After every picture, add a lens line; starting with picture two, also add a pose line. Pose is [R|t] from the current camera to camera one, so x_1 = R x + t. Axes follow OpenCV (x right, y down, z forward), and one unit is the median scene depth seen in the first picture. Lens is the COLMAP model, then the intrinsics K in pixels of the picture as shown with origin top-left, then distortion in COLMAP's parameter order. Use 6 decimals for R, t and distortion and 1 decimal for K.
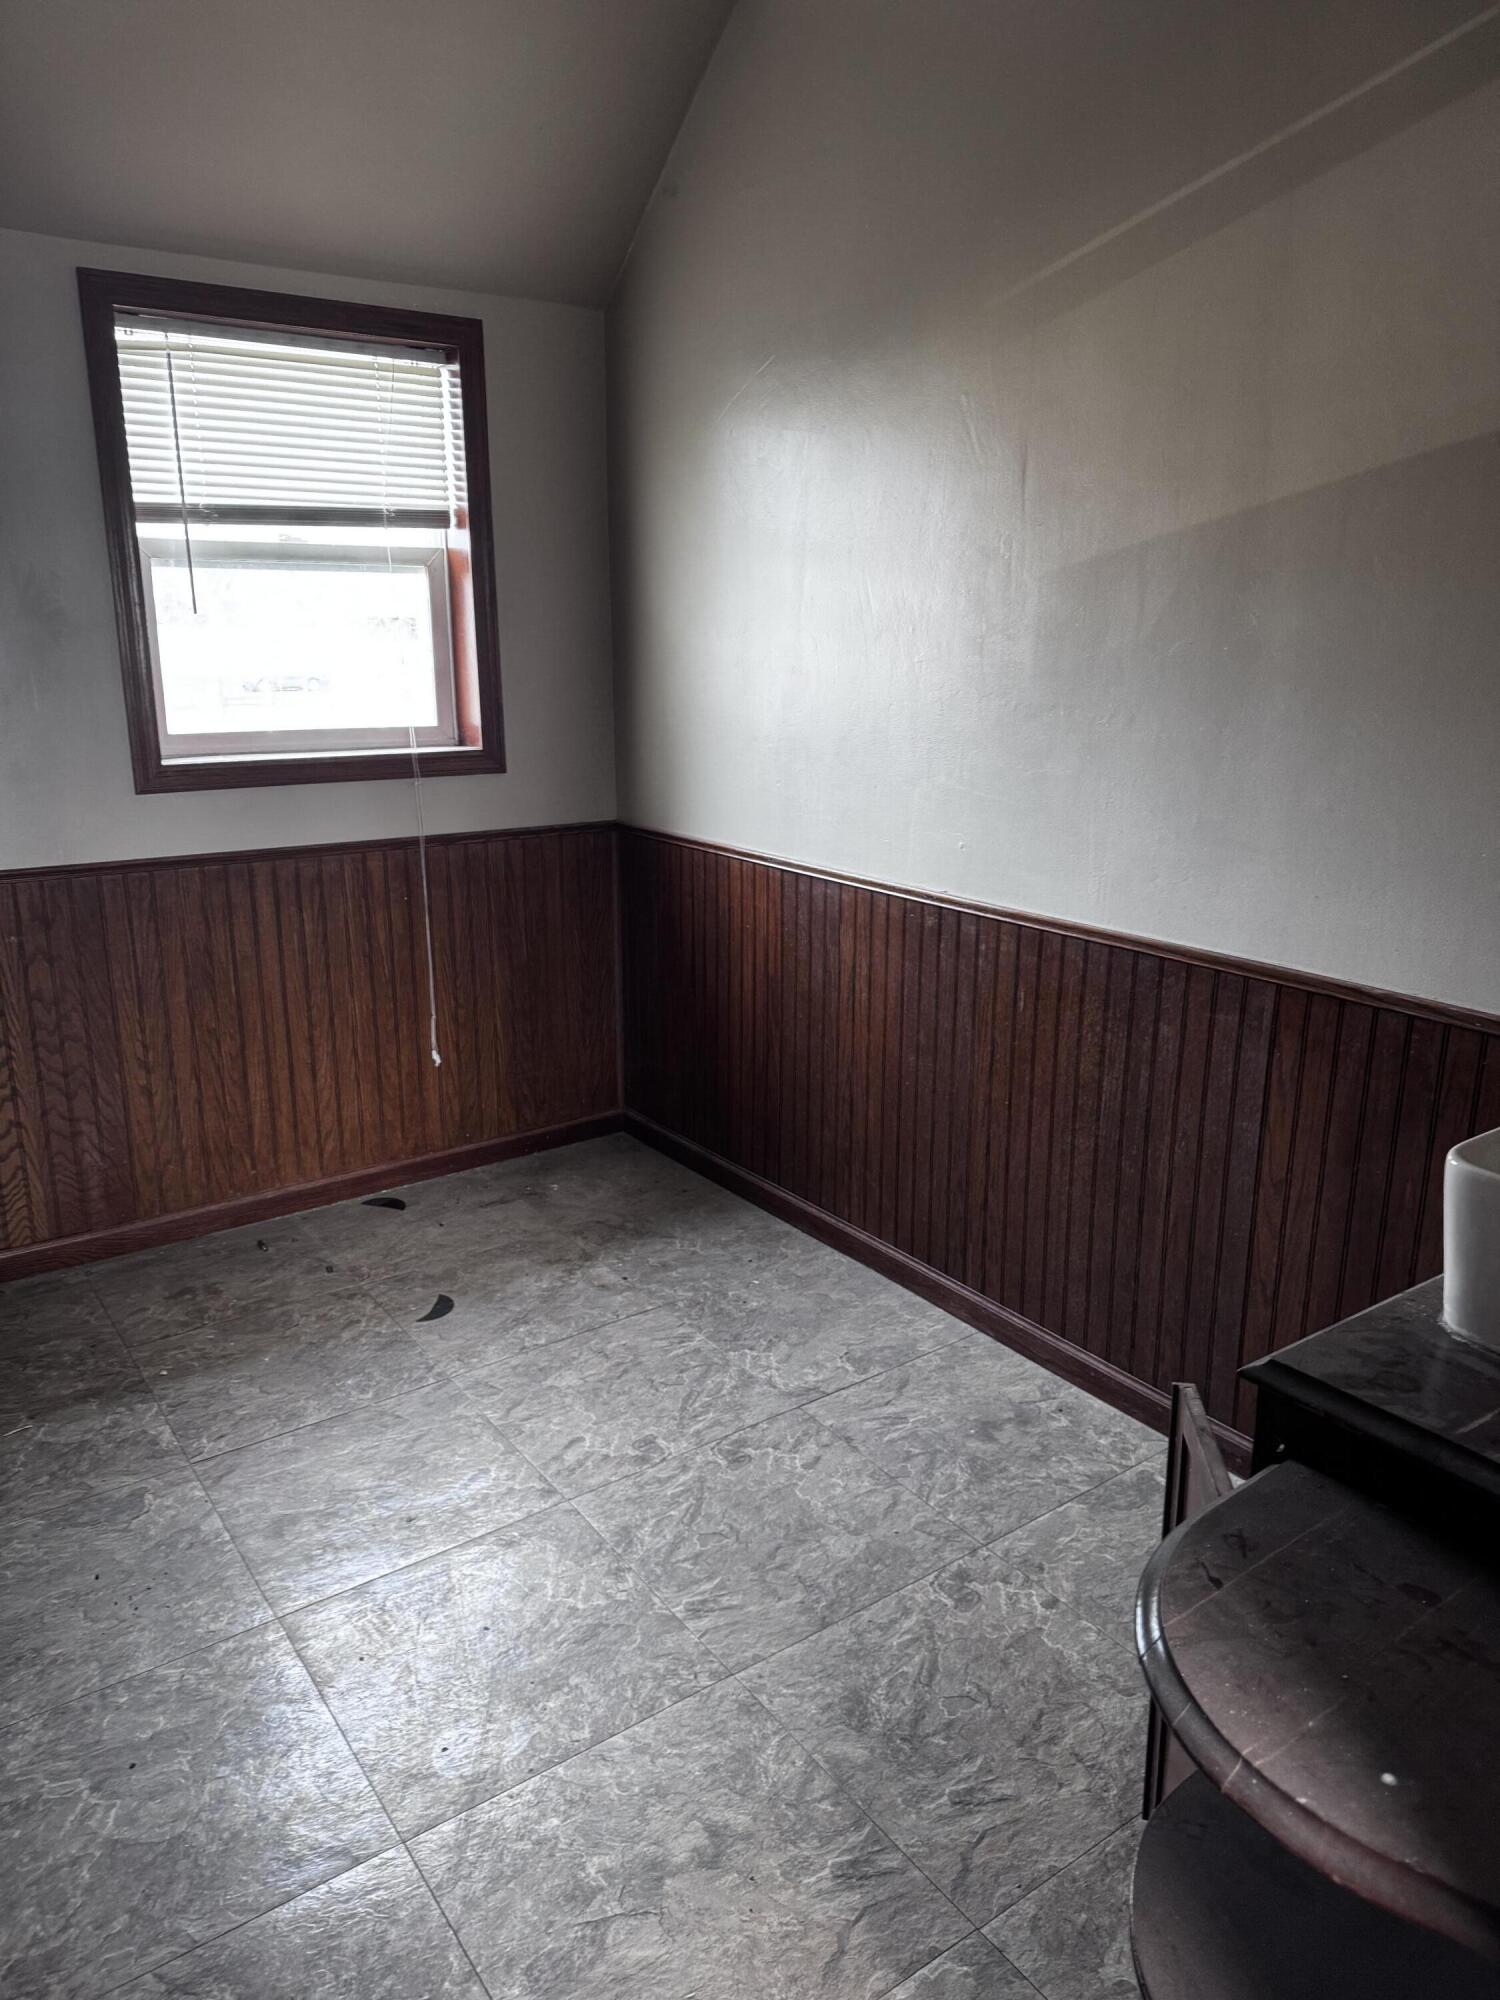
lens RADIAL K [[1410.7, 0, 730.9], [0, 1410.7, 1002.3], [0, 0, 1]] dist [0.137311, -0.194491]
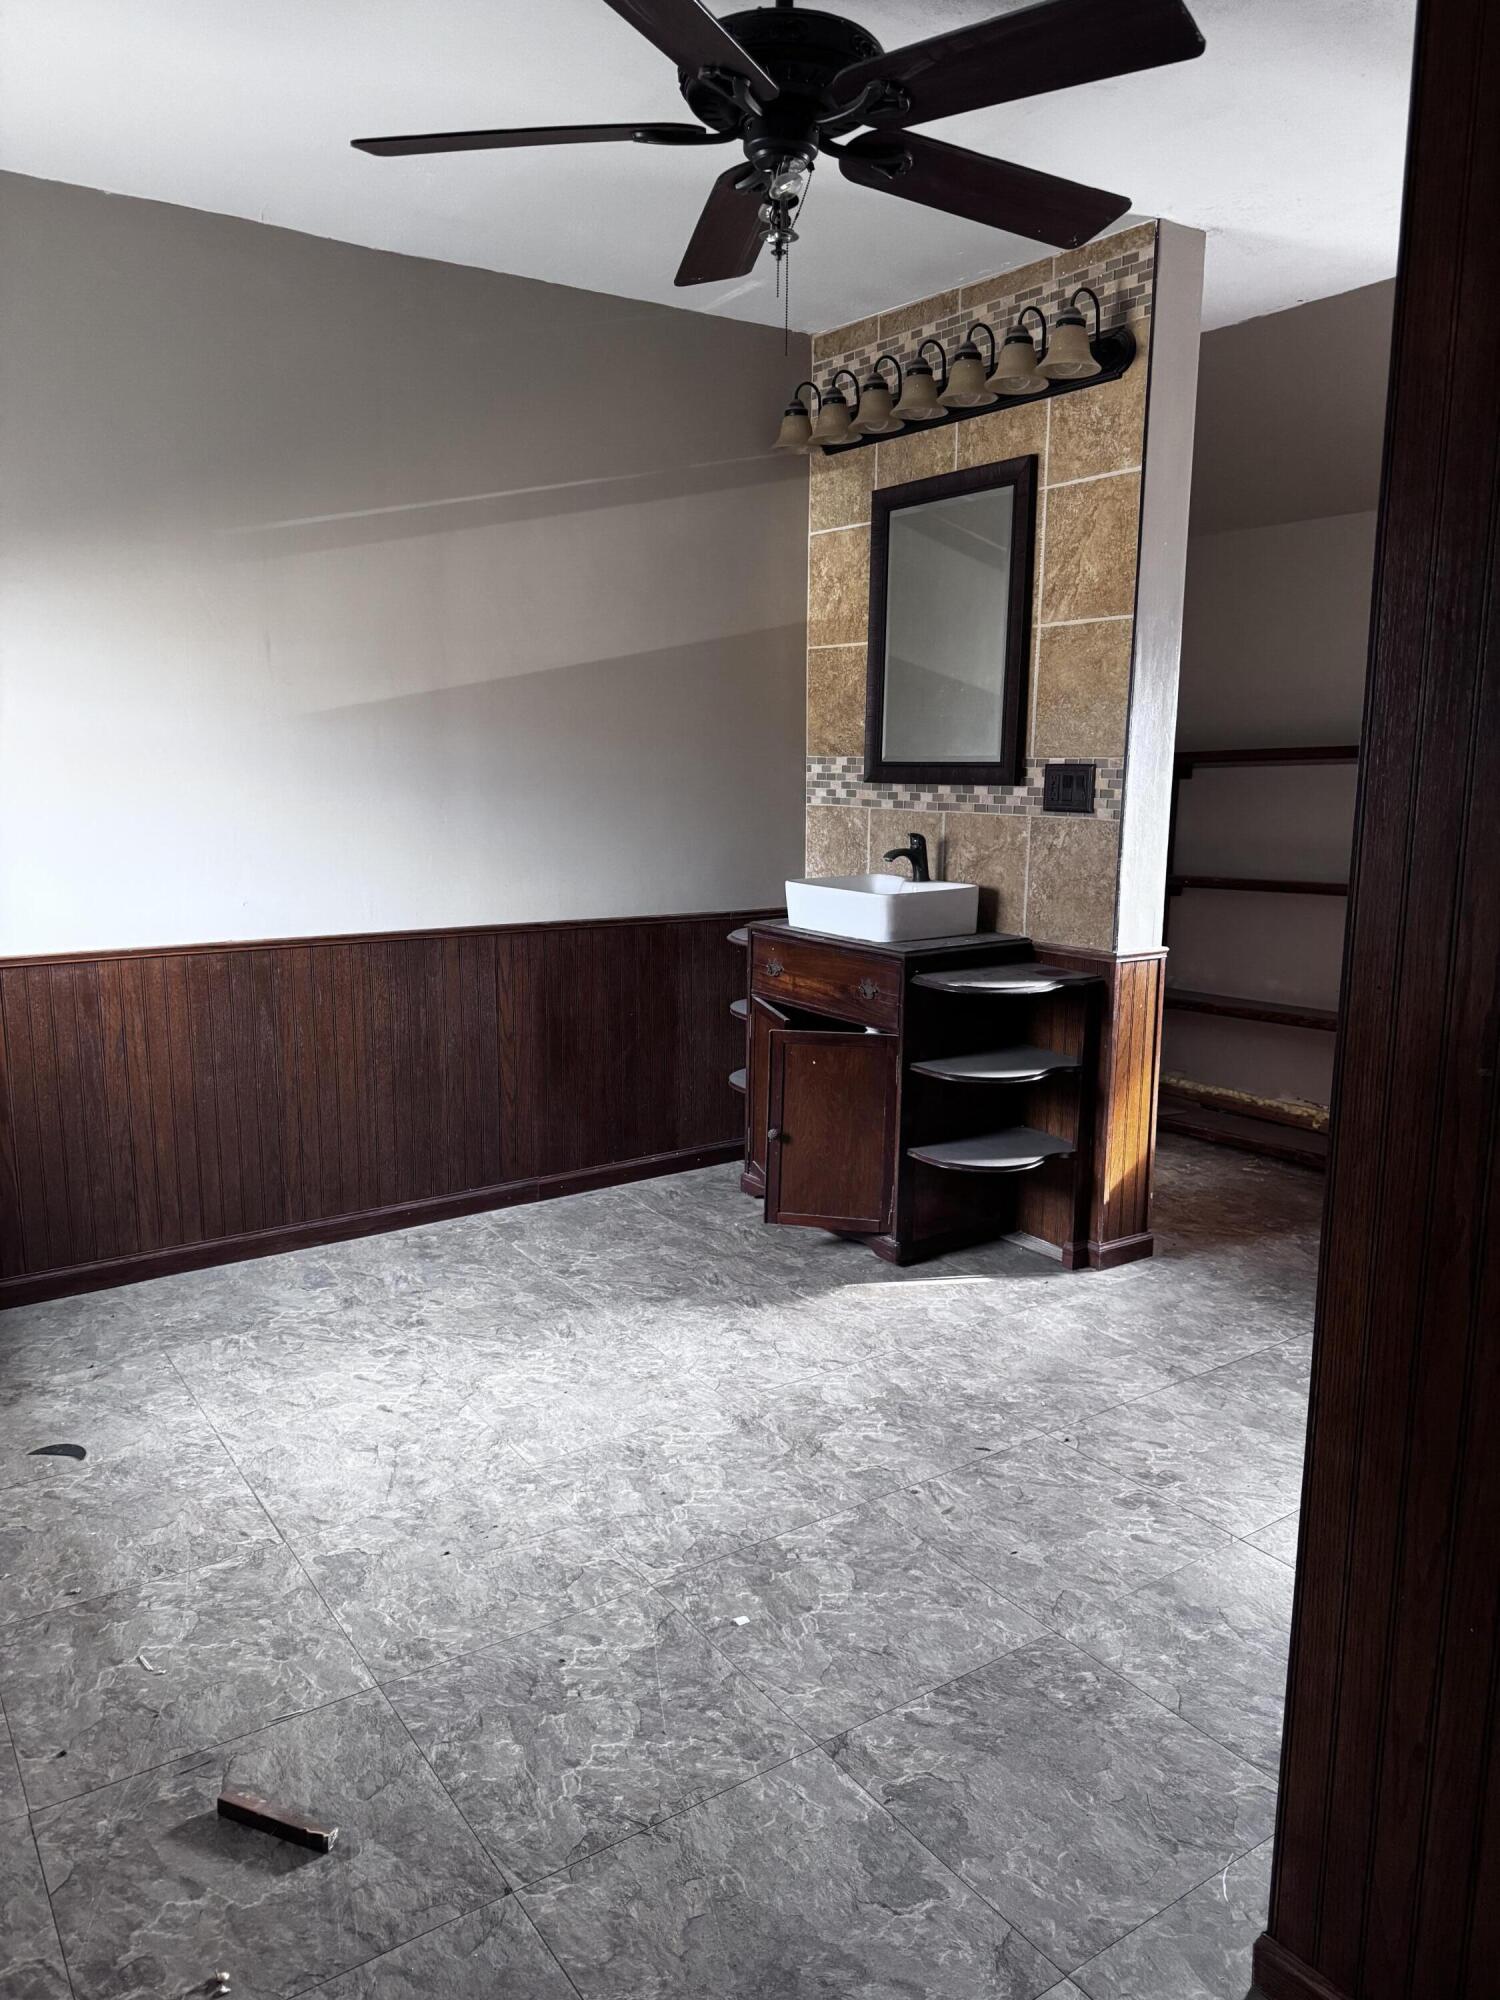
lens RADIAL K [[1416.8, 0, 750.0], [0, 1416.8, 1000.0], [0, 0, 1]] dist [0.159857, -0.286250]
pose [[-0.000207, -0.168689, 0.985669, -1.322114], [0.259421, 0.951915, 0.162967, -0.131060], [-0.965764, 0.255737, 0.043565, 0.526985]]
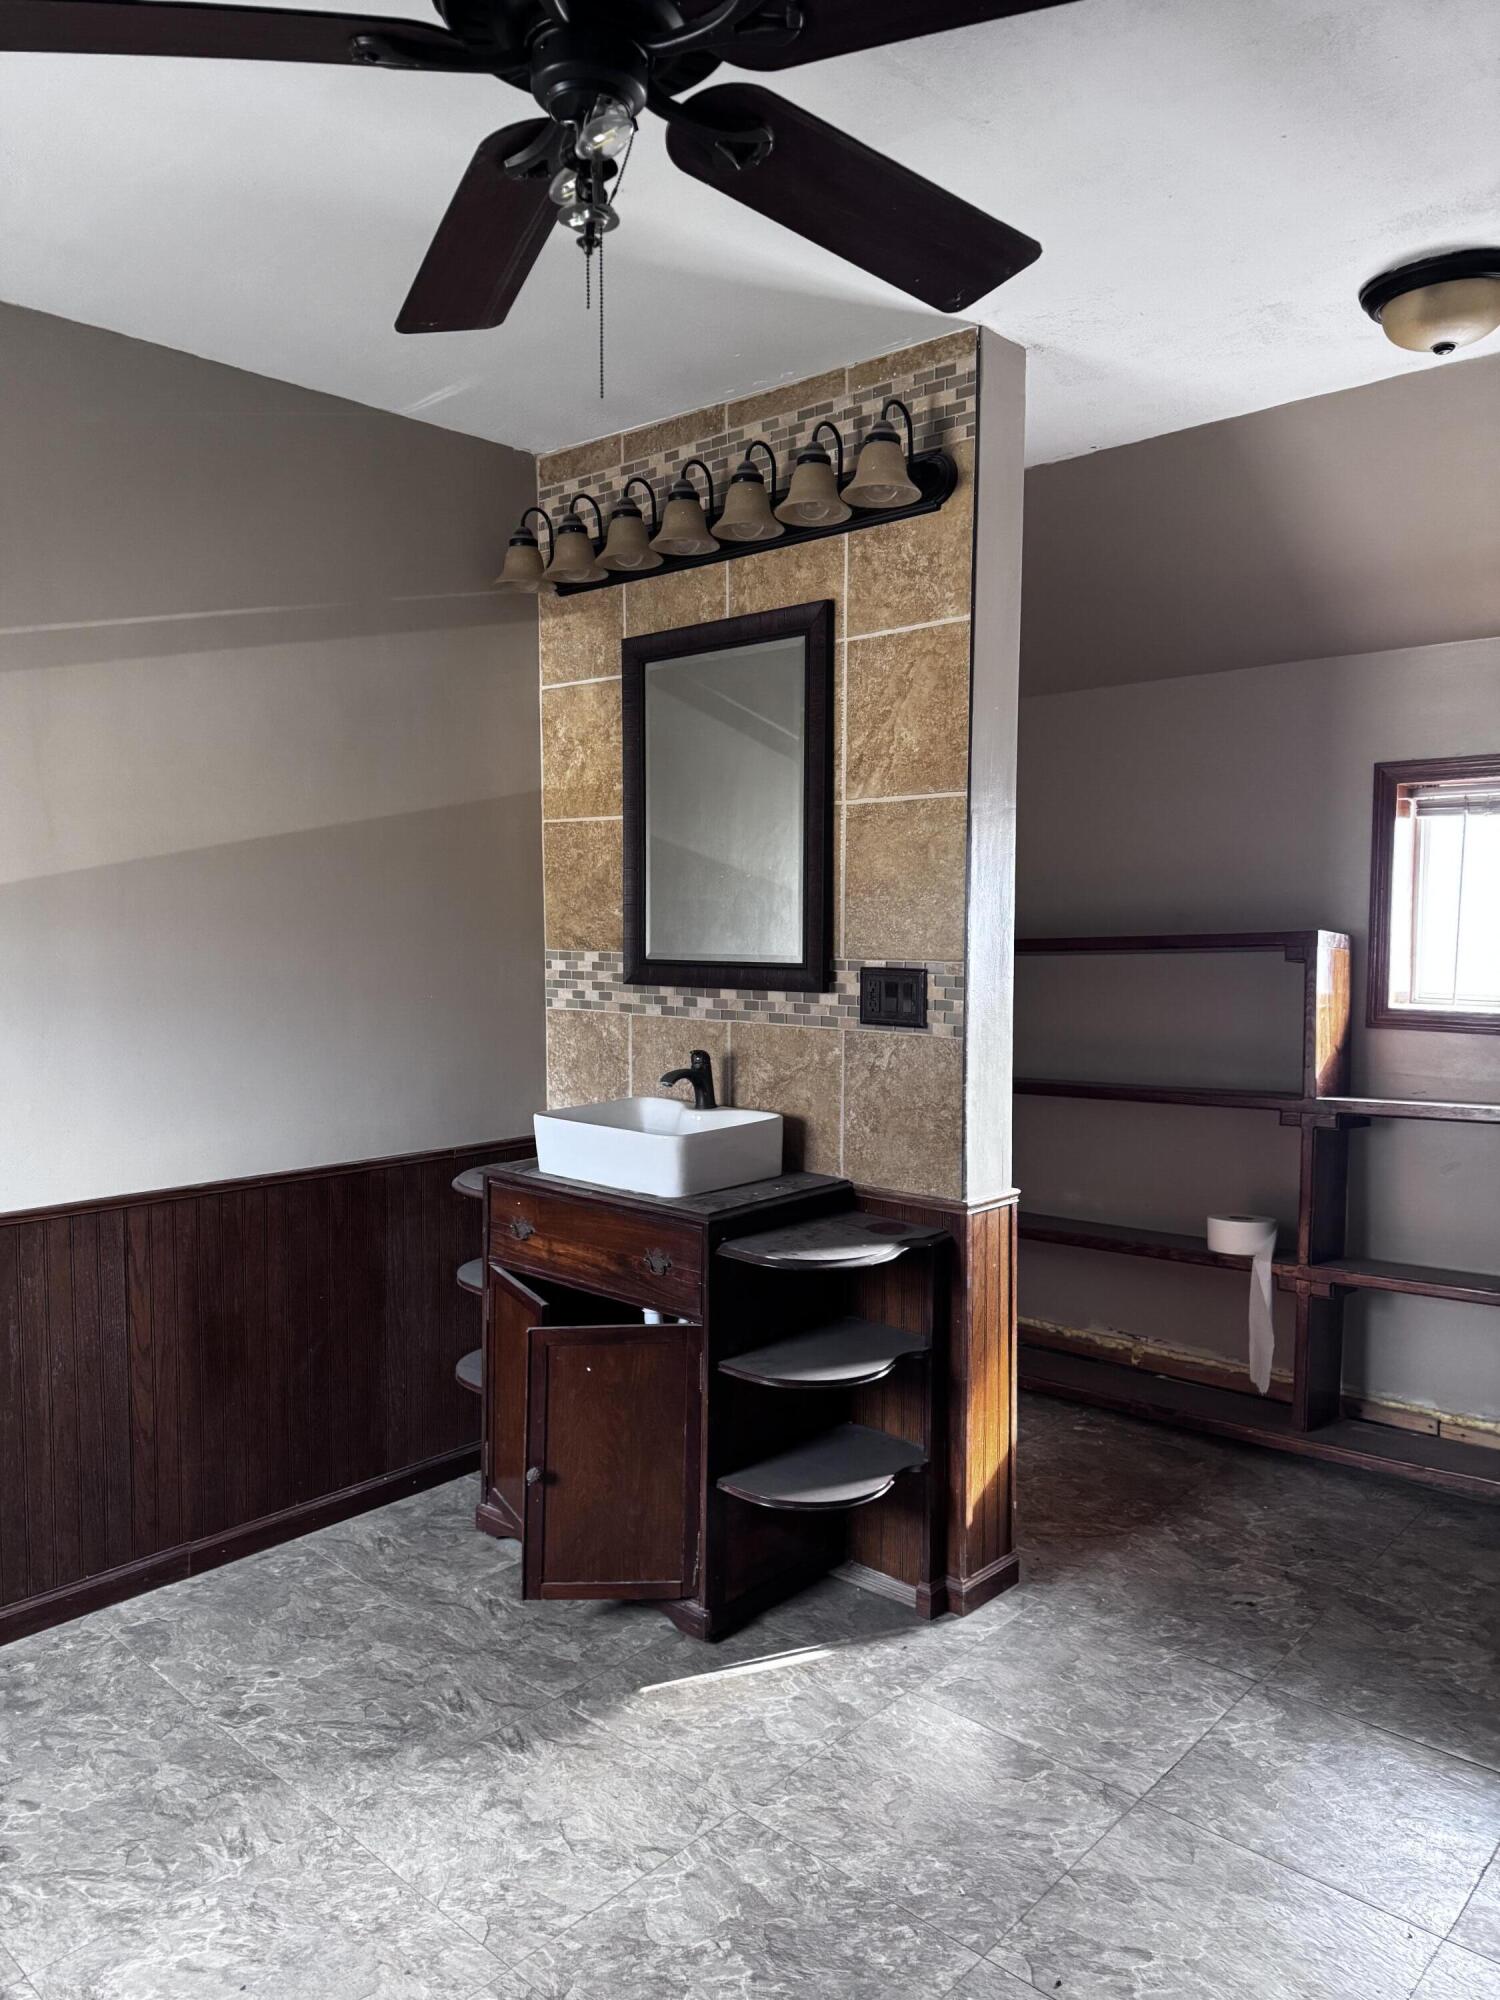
lens RADIAL K [[1410.7, 0, 730.9], [0, 1410.7, 1002.3], [0, 0, 1]] dist [0.137311, -0.194491]
pose [[-0.217825, -0.060370, 0.974119, -0.941183], [0.260712, 0.958217, 0.117683, -0.184458], [-0.940522, 0.279599, -0.192985, 0.575180]]
